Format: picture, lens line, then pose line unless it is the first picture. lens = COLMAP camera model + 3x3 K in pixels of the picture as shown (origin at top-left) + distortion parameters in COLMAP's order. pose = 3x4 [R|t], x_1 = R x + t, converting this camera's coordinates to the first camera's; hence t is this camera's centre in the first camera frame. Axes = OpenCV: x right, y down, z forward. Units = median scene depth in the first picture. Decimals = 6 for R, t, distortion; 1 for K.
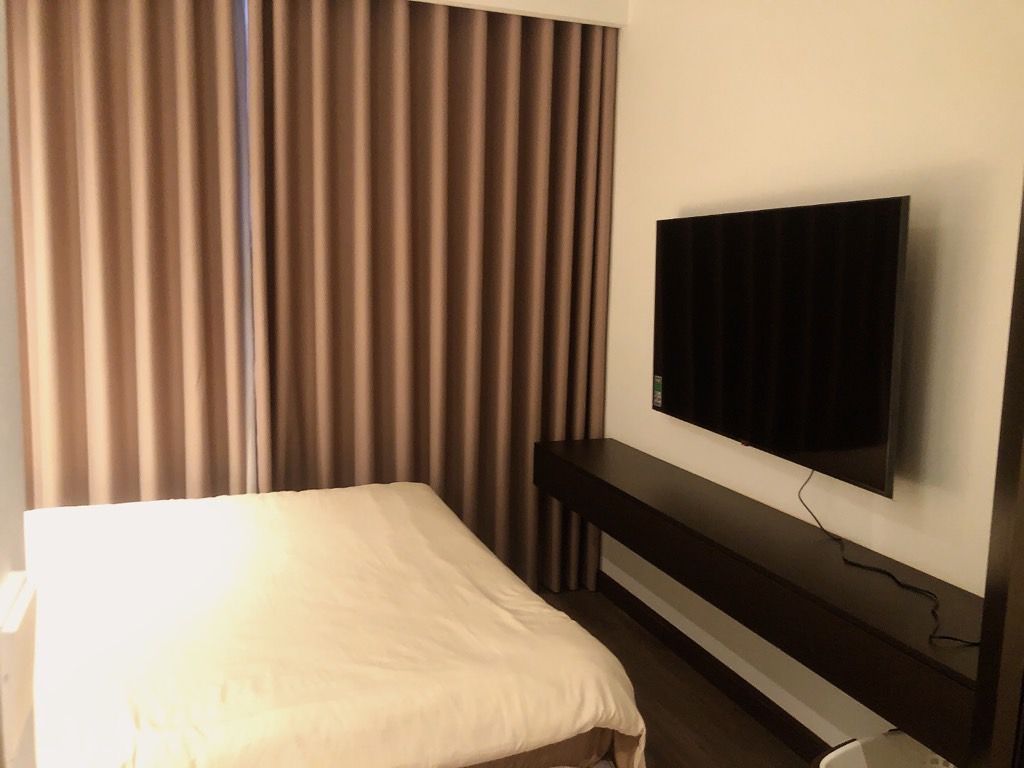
lens RADIAL K [[834.9, 0, 508.2], [0, 834.9, 363.1], [0, 0, 1]] dist [0.038320, -0.052046]
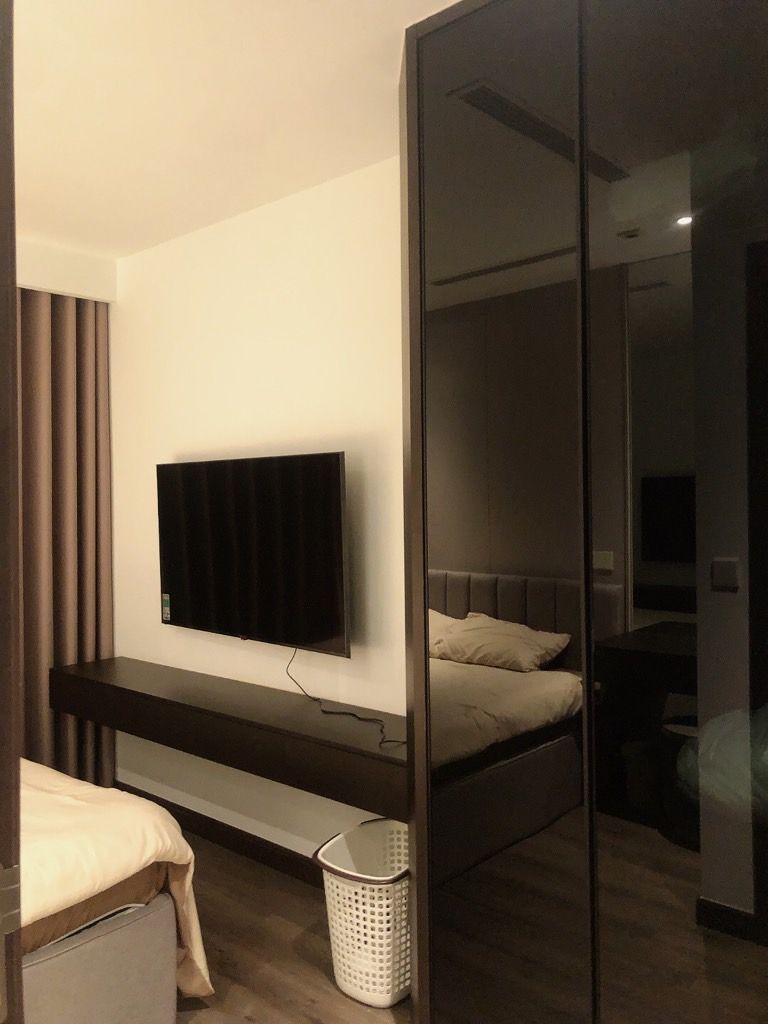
lens RADIAL K [[834.9, 0, 384.2], [0, 834.9, 509.3], [0, 0, 1]] dist [0.038320, -0.052046]
pose [[0.883636, -0.036125, 0.466778, -0.147149], [0.084179, 0.993029, -0.082502, 0.029677], [-0.460544, 0.112195, 0.880518, -0.310327]]
